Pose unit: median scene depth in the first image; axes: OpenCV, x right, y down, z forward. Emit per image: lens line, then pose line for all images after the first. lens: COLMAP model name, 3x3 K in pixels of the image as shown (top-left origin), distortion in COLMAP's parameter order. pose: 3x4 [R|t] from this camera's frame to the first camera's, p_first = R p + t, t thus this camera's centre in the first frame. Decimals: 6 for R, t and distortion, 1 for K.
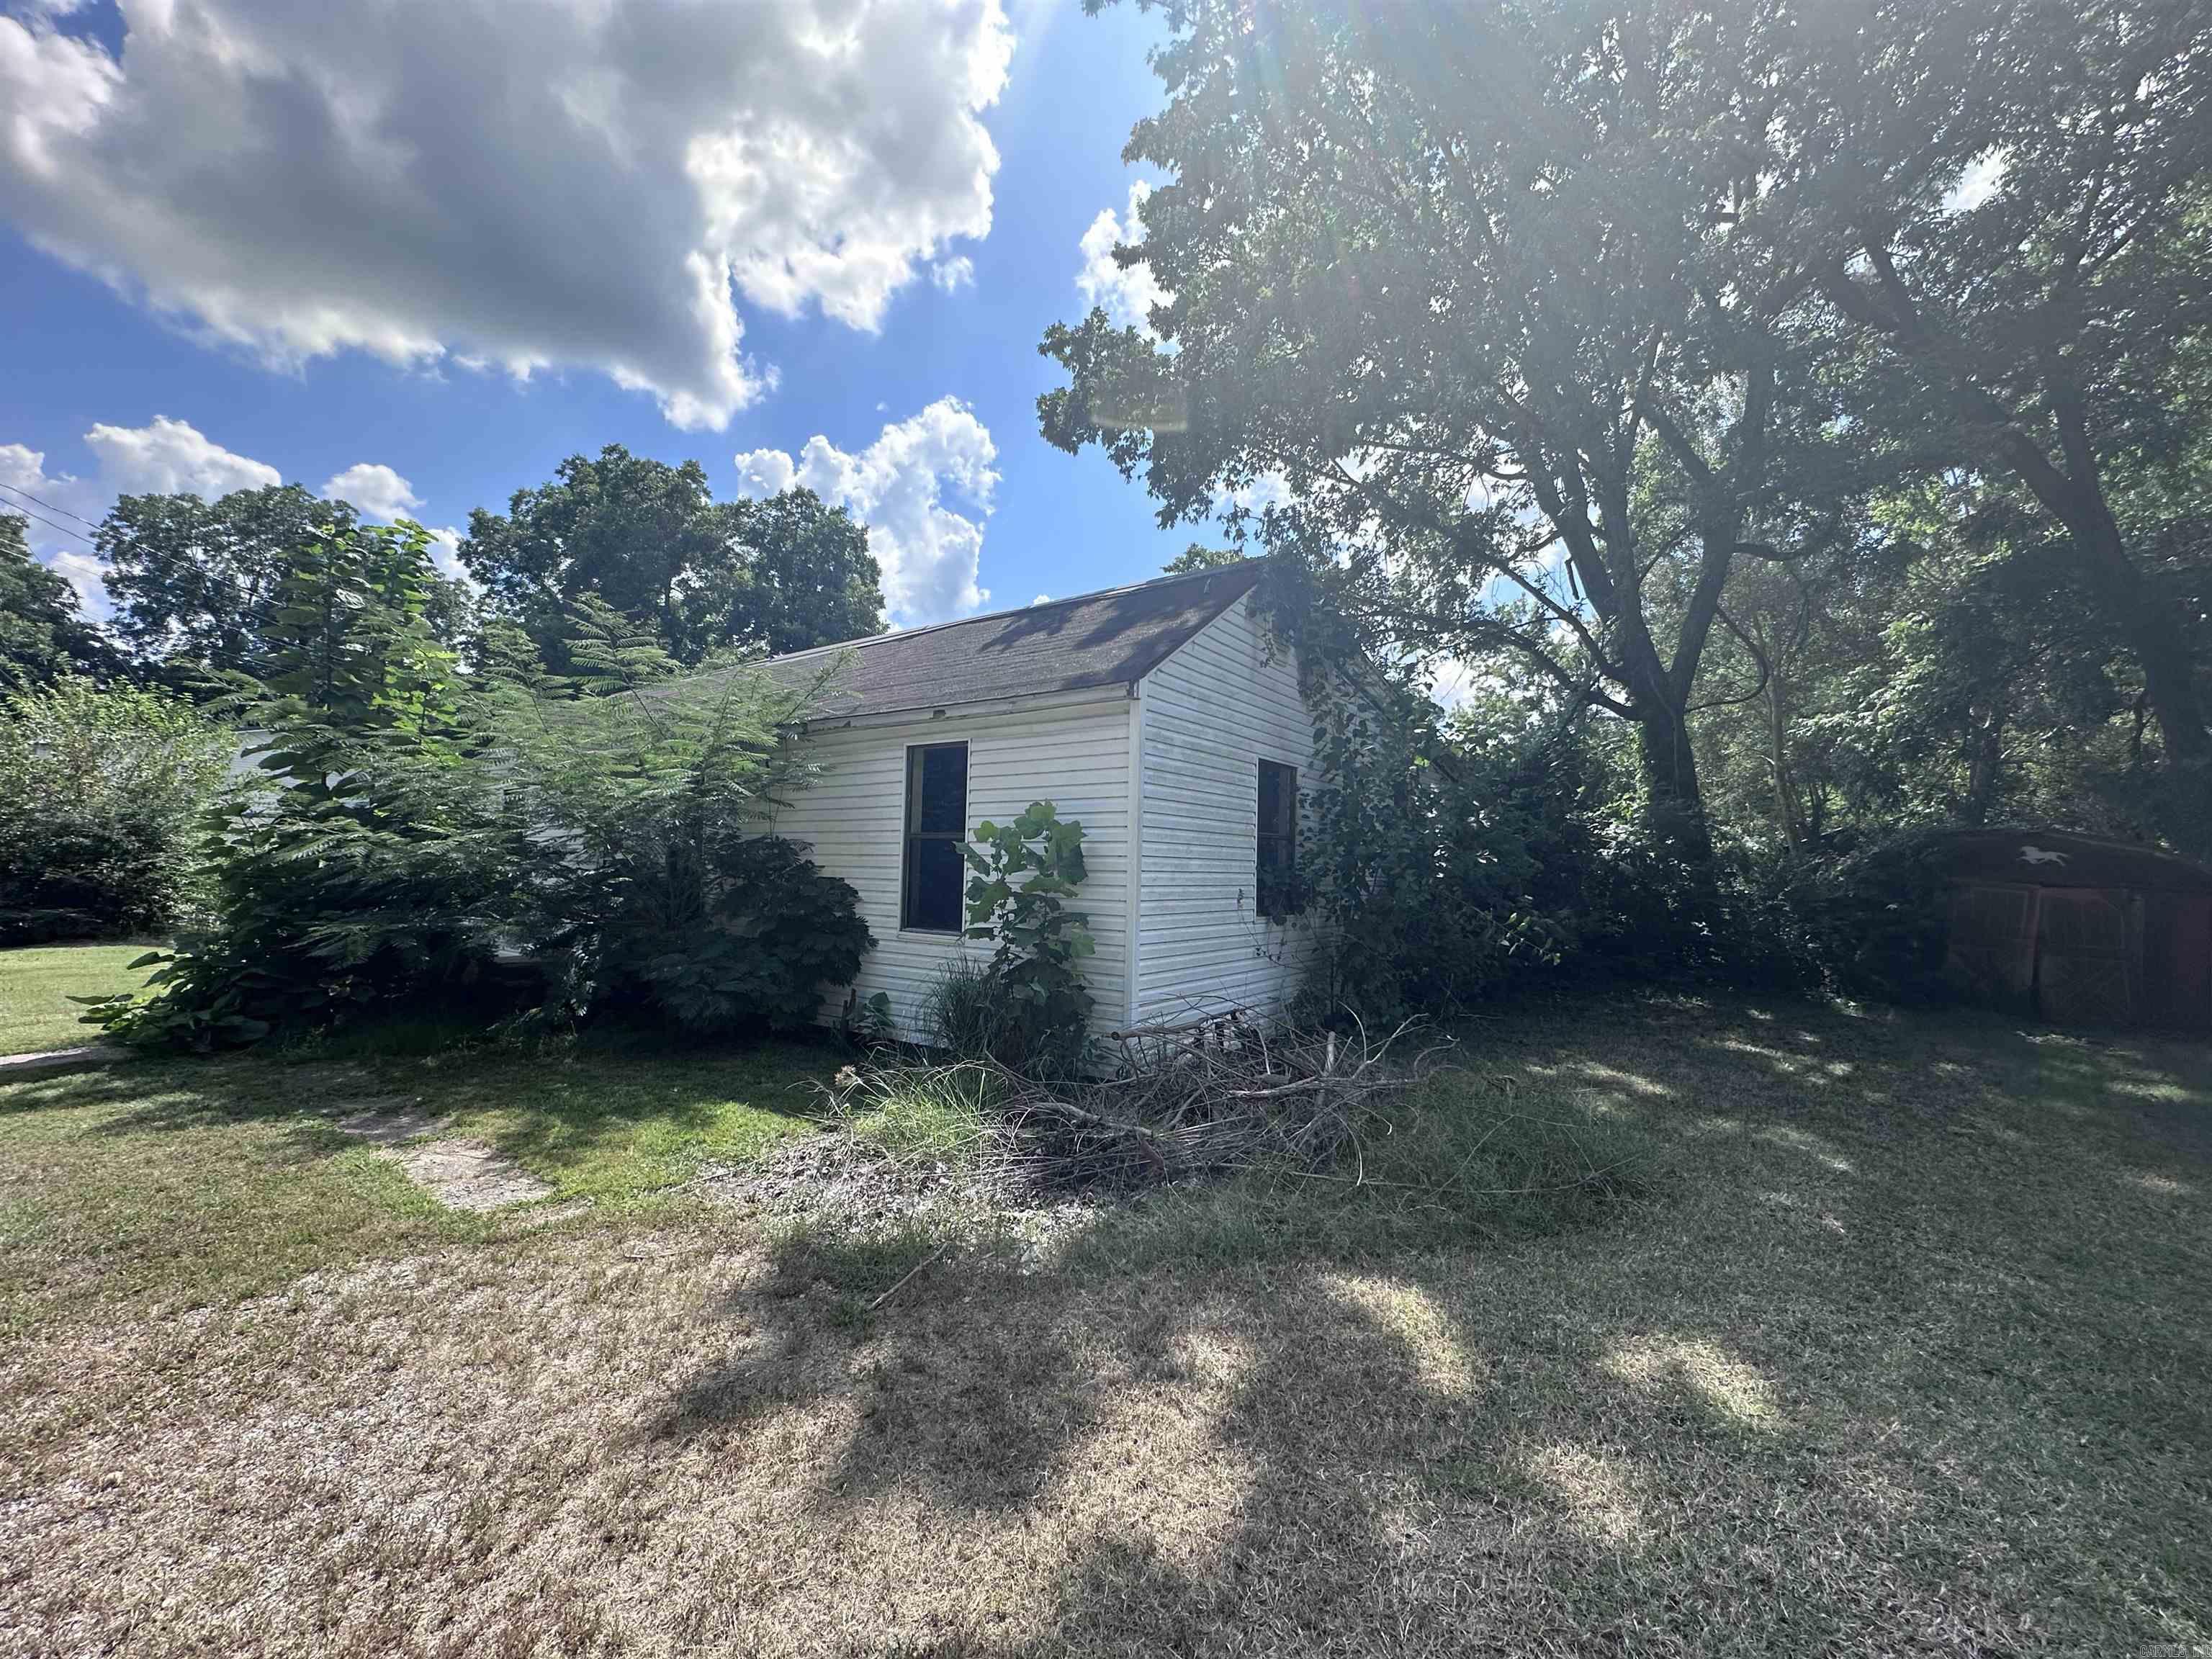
lens RADIAL K [[878.6, 0, 1106.0], [0, 878.6, 829.5], [0, 0, 1]] dist [-0.002824, 0.000739]
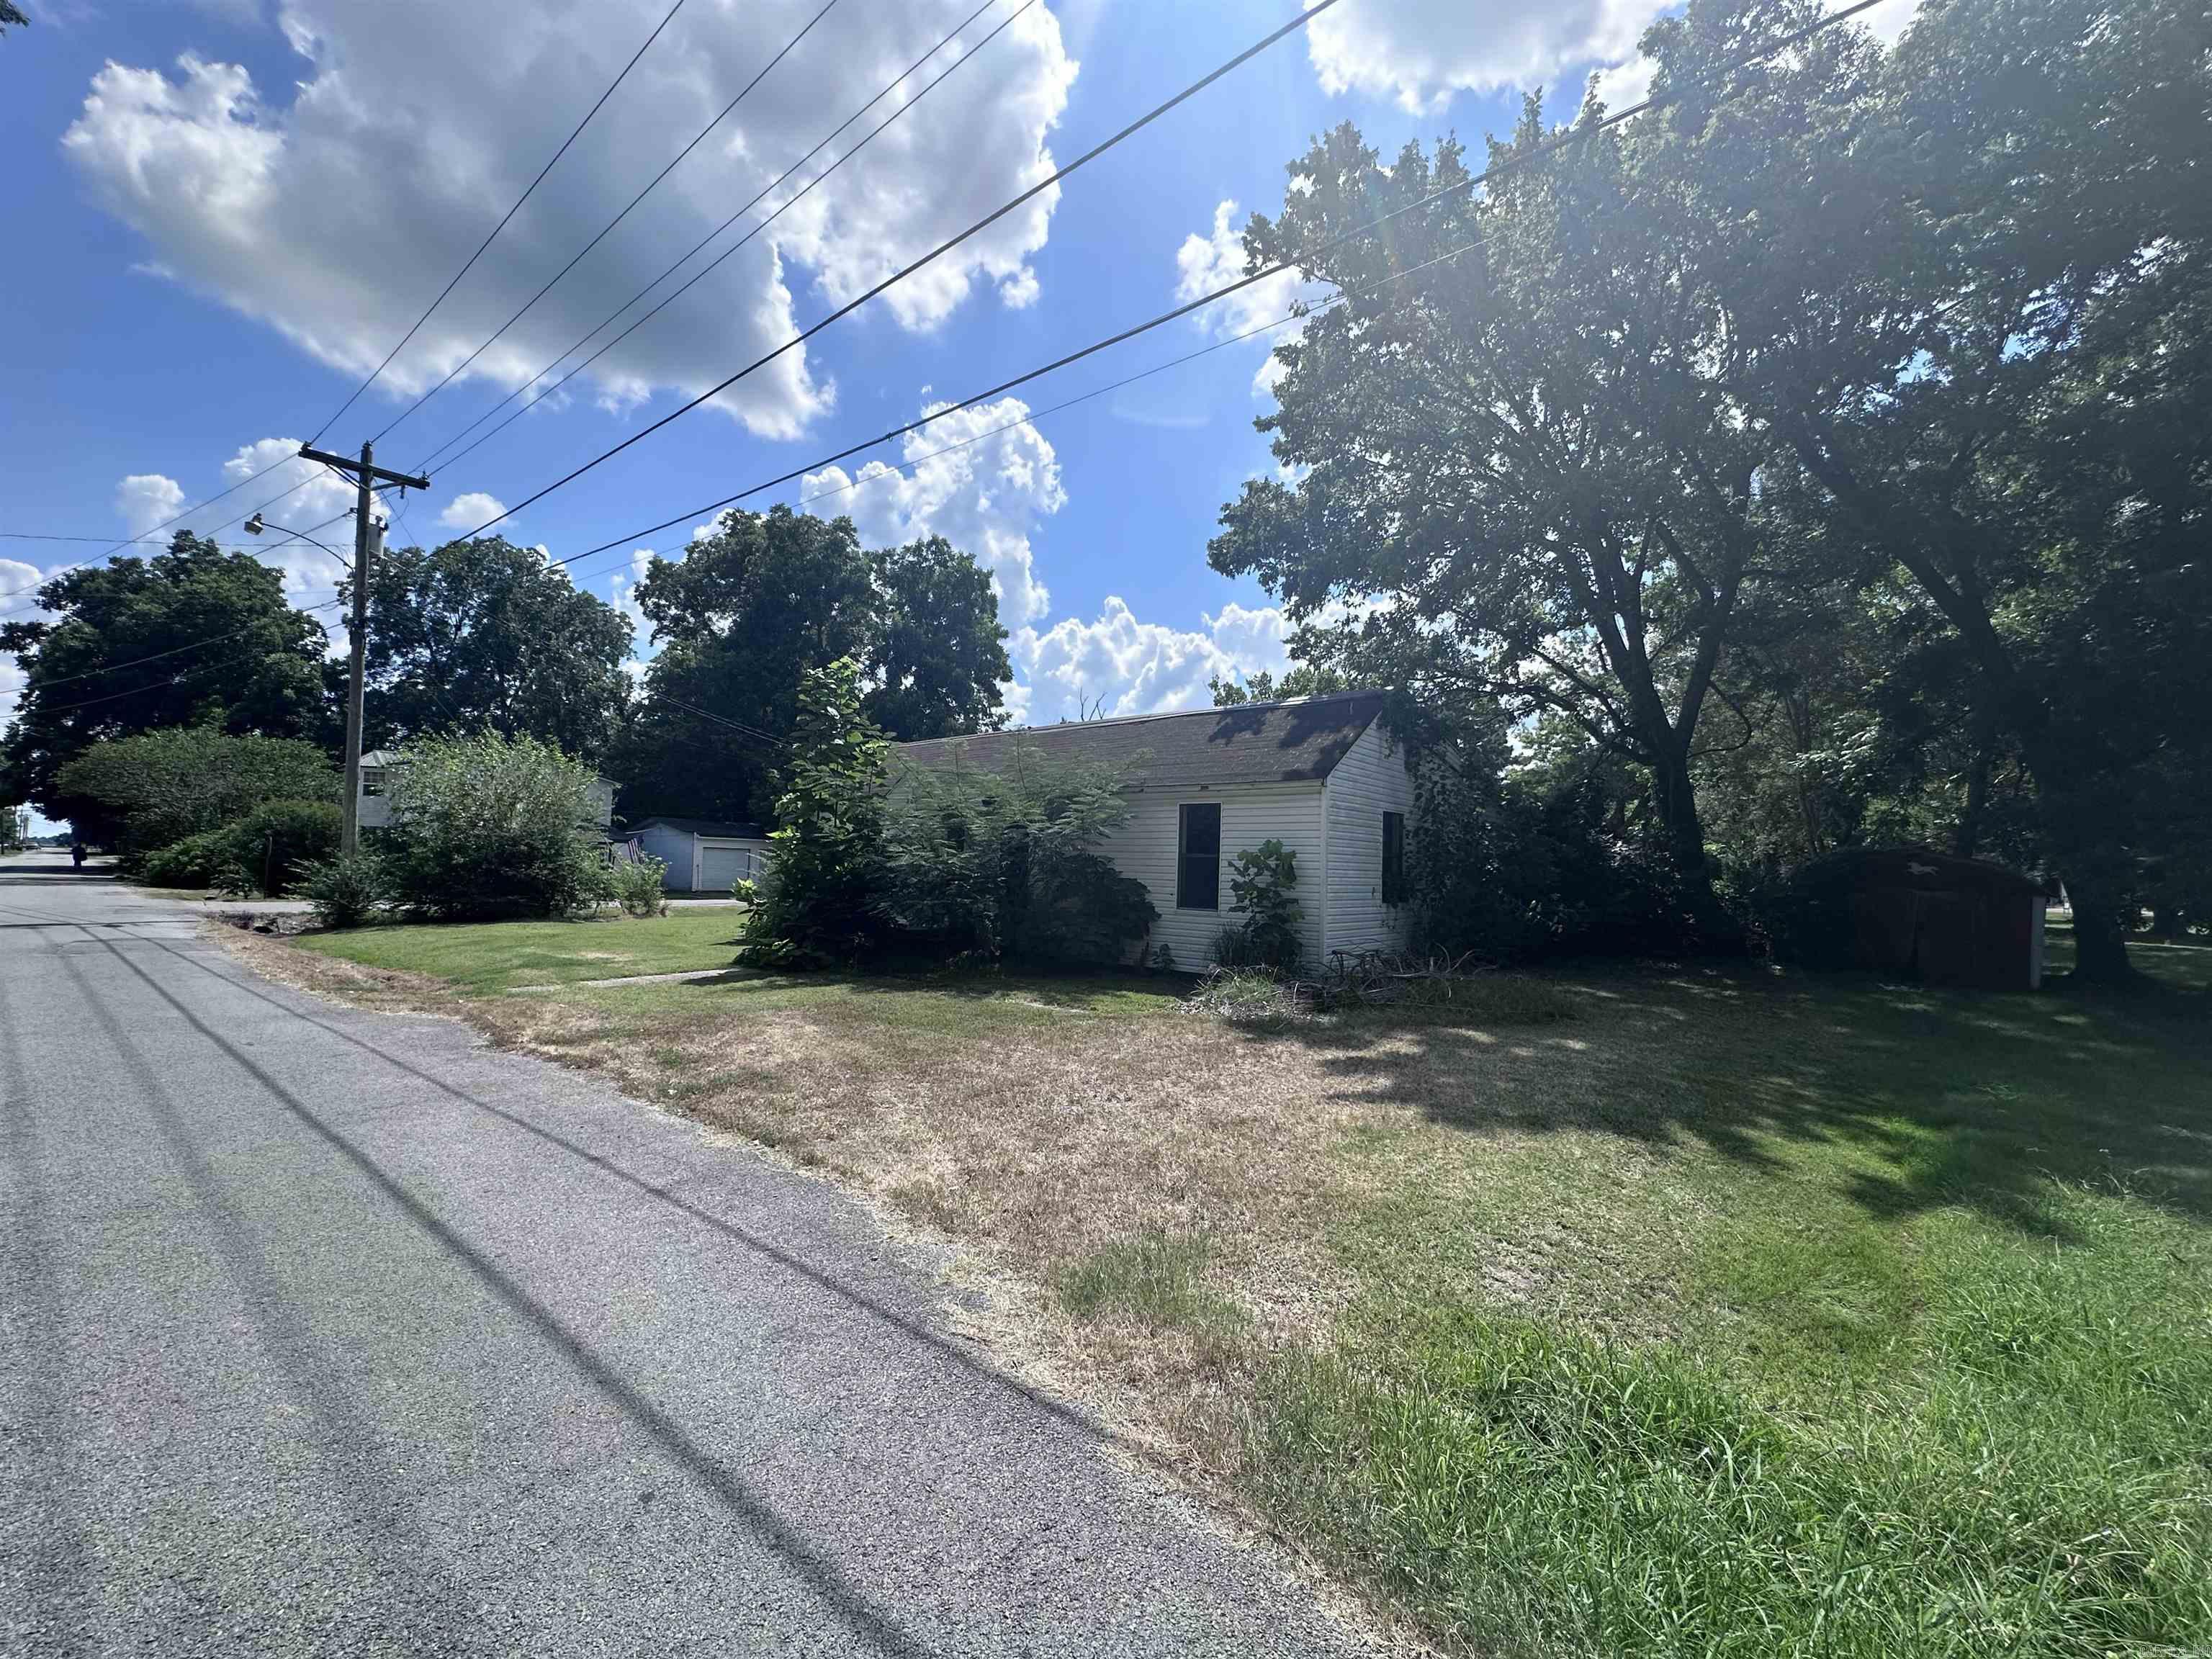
lens RADIAL K [[878.6, 0, 1106.0], [0, 878.6, 829.5], [0, 0, 1]] dist [-0.002824, 0.000739]
pose [[0.997426, 0.001692, -0.071680, -0.141963], [-0.001646, 0.999998, 0.000691, -0.026016], [0.071681, -0.000571, 0.997427, -0.438617]]
